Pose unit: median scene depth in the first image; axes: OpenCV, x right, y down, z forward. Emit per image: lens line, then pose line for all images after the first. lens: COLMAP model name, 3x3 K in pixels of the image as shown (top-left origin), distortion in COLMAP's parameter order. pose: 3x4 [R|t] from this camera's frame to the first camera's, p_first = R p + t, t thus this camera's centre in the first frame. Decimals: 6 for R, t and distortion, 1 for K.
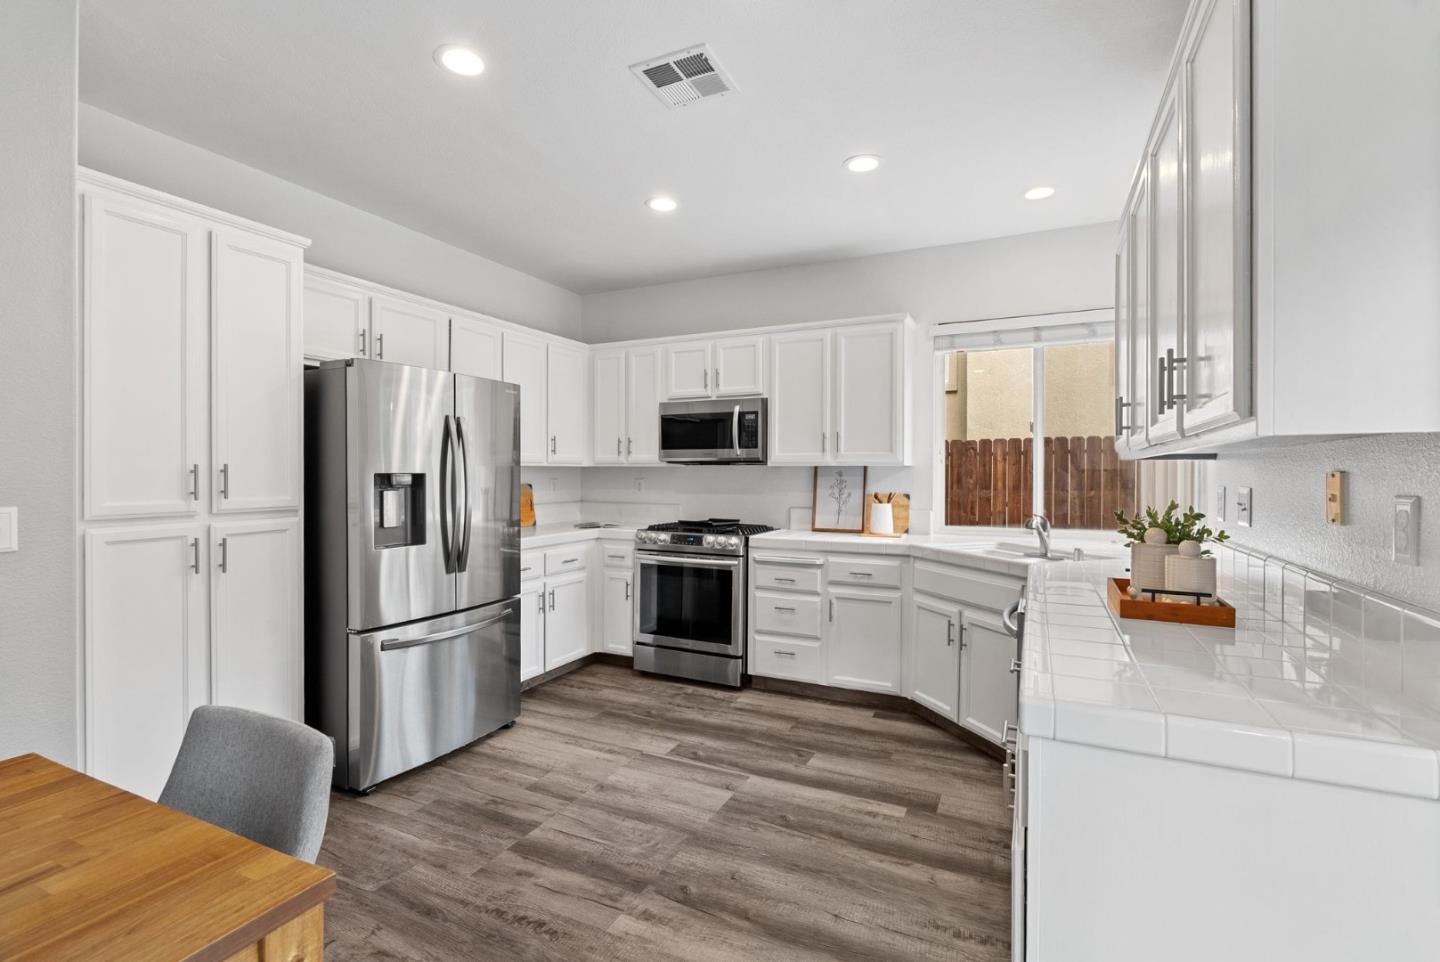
lens RADIAL K [[659.6, 0, 719.2], [0, 659.6, 475.5], [0, 0, 1]] dist [-0.005911, 0.004059]
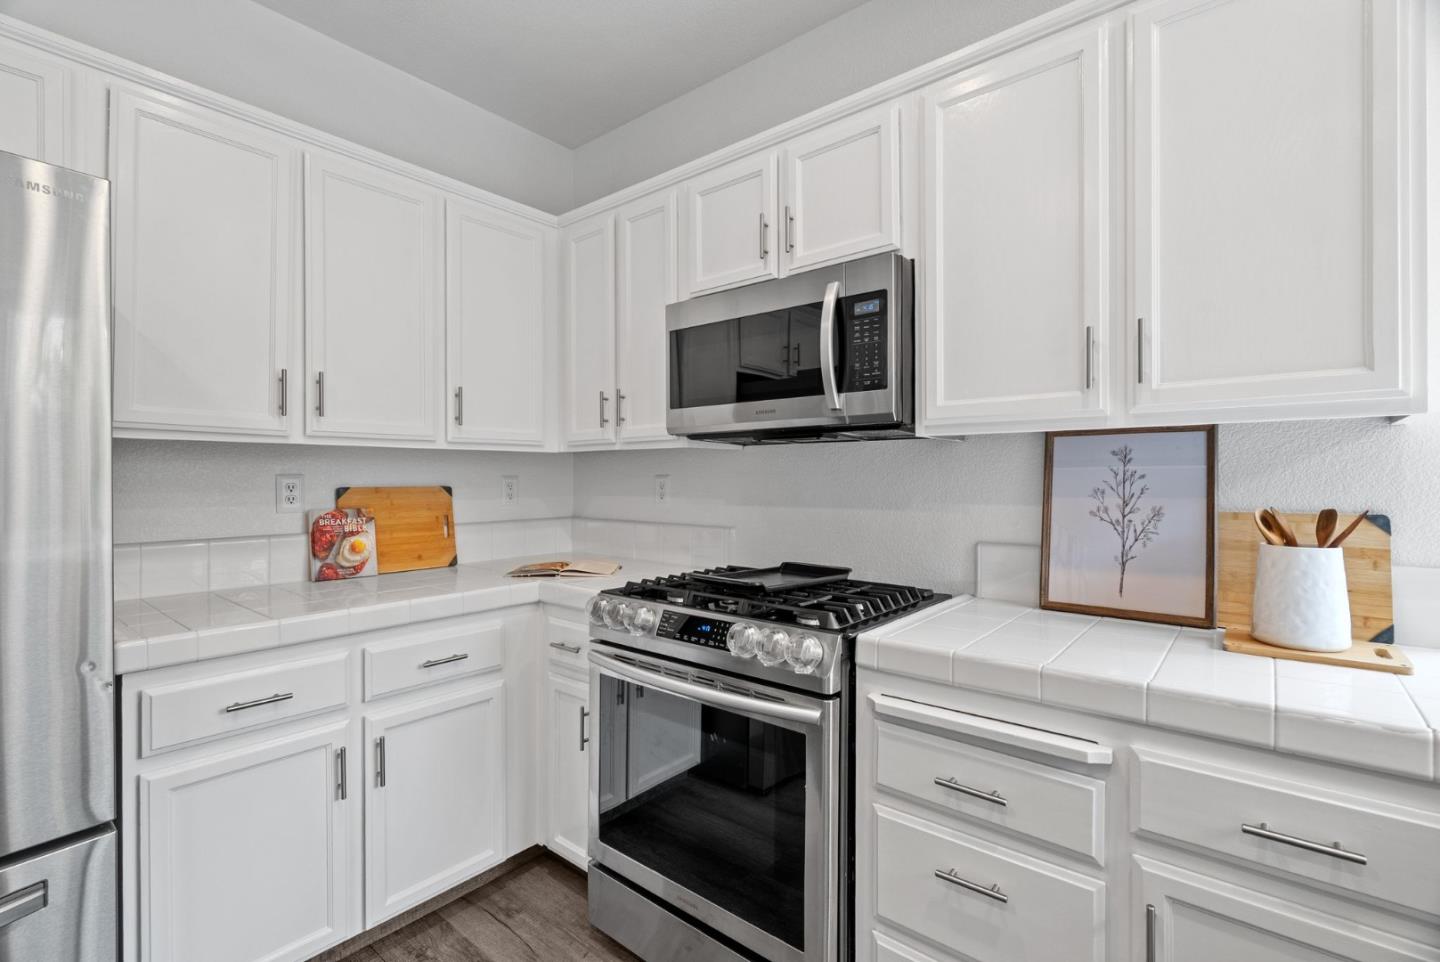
lens RADIAL K [[659.6, 0, 717.1], [0, 659.6, 476.2], [0, 0, 1]] dist [-0.005911, 0.004059]
pose [[0.969814, -0.006413, -0.243761, 0.056535], [0.005118, 0.999969, -0.005948, 0.010343], [0.243792, 0.004521, 0.969817, 0.620349]]
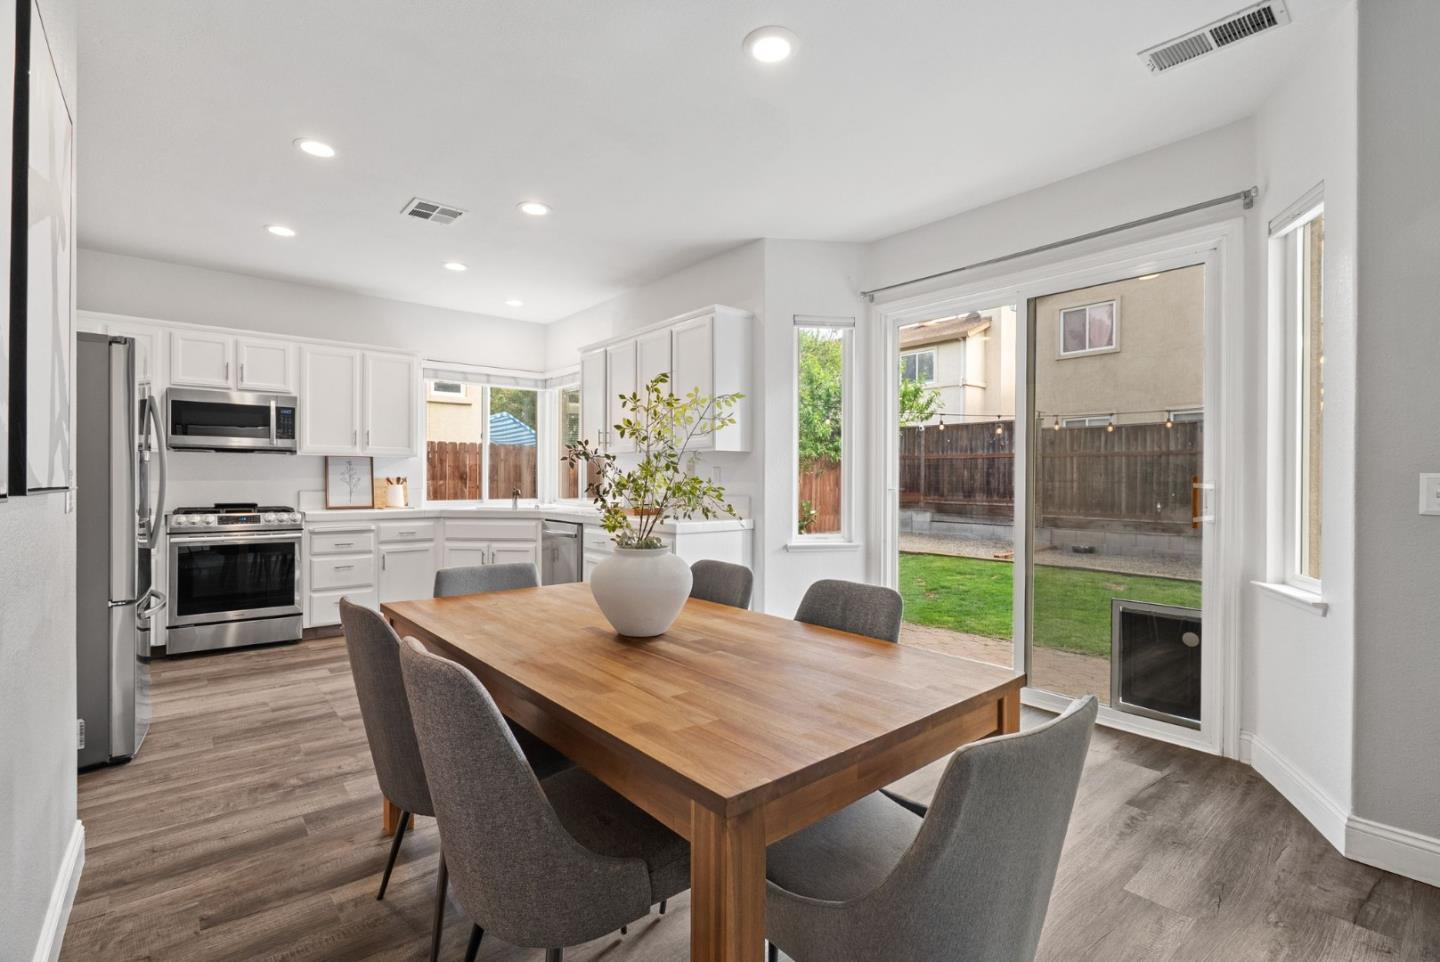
lens RADIAL K [[659.6, 0, 717.2], [0, 659.6, 475.3], [0, 0, 1]] dist [-0.005911, 0.004059]
pose [[0.414652, 0.003375, 0.909974, -0.702375], [-0.001437, 0.999994, -0.003054, 0.025162], [-0.909979, -0.000041, 0.414655, -0.170649]]
